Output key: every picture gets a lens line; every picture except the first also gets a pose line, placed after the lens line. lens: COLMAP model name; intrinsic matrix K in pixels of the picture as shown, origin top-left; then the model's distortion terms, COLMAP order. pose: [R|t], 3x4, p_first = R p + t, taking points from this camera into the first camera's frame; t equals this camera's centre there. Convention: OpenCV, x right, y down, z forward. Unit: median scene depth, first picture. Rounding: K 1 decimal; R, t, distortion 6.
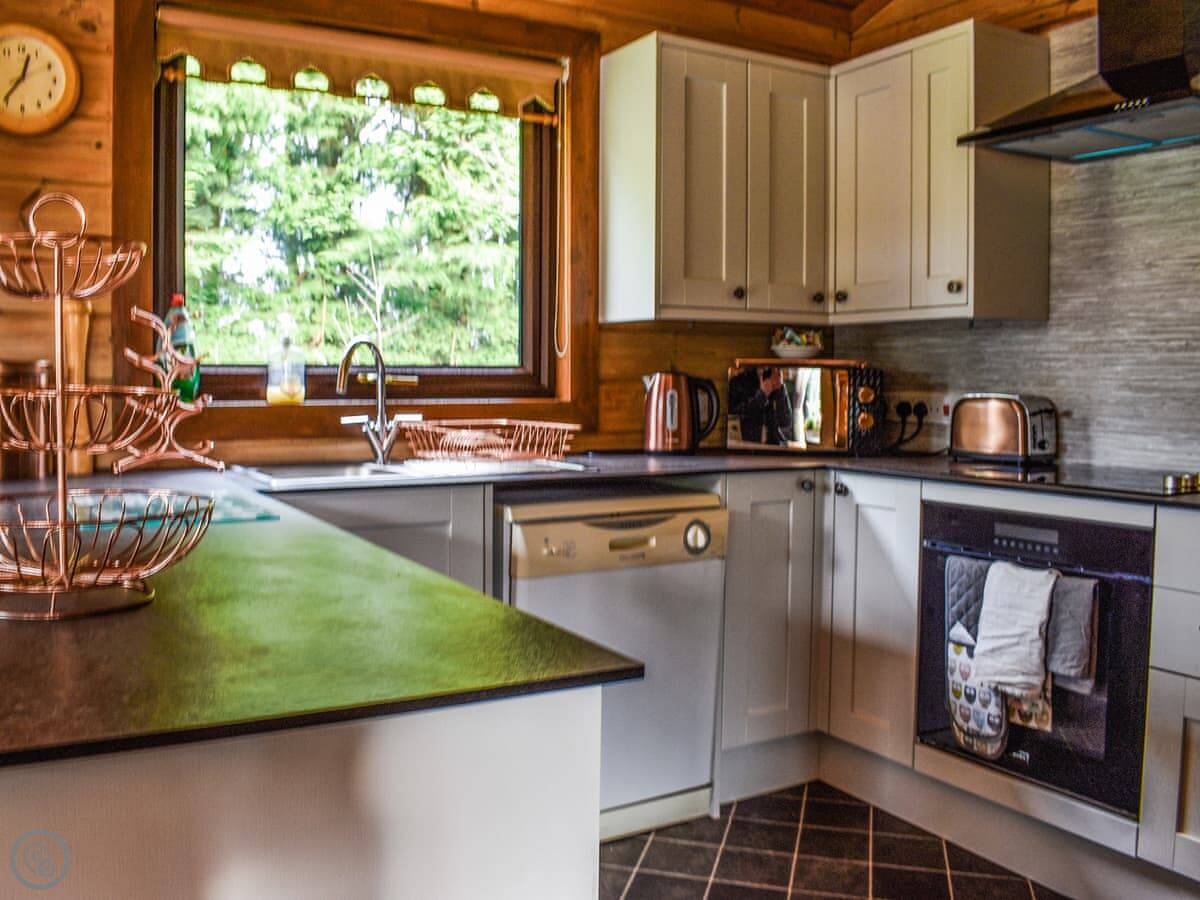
lens RADIAL K [[1082.4, 0, 600.0], [0, 1082.4, 450.0], [0, 0, 1]] dist [-0.105546, 0.099337]
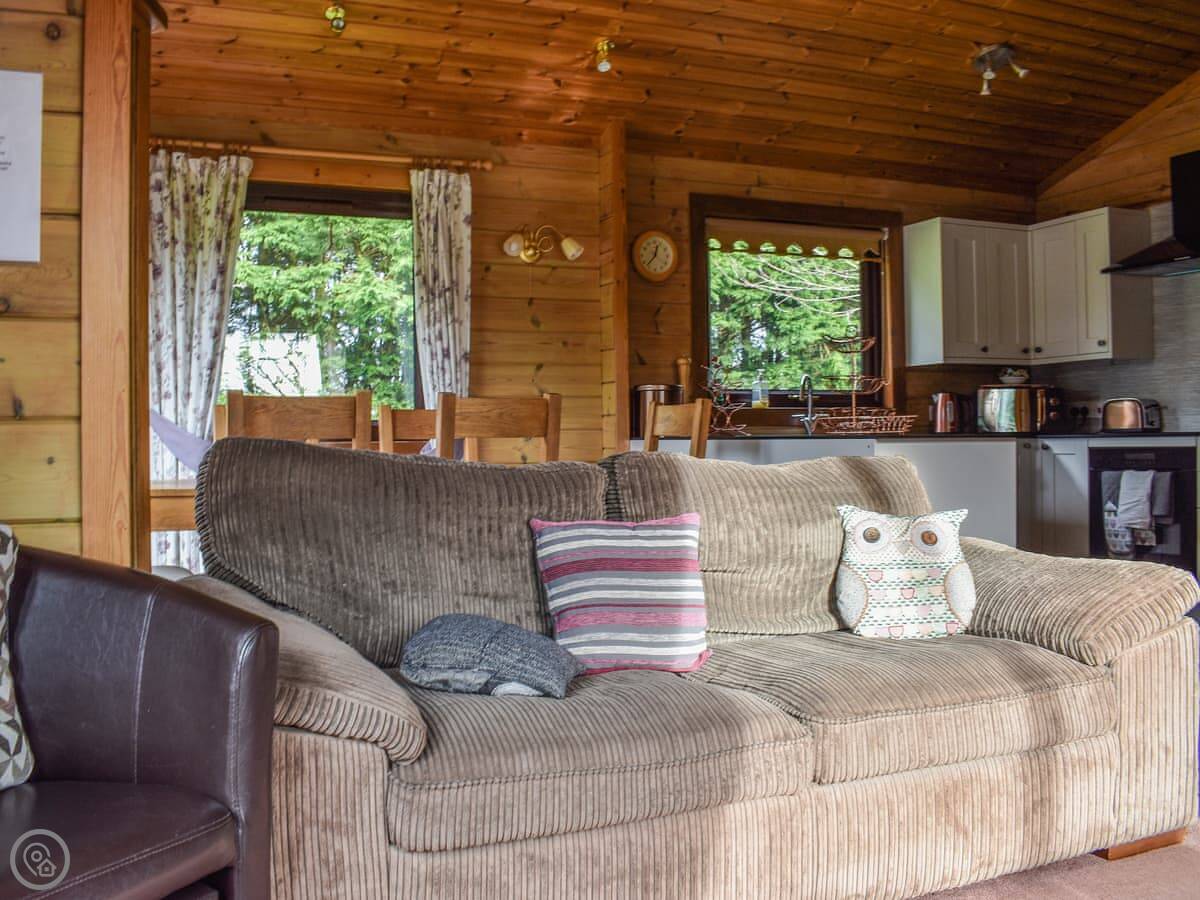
lens RADIAL K [[1082.4, 0, 600.0], [0, 1082.4, 450.0], [0, 0, 1]] dist [-0.105546, 0.099337]
pose [[0.991885, -0.014943, -0.126256, -0.338249], [0.007663, 0.998290, -0.057949, 0.148775], [0.126906, 0.056511, 0.990304, -1.034062]]
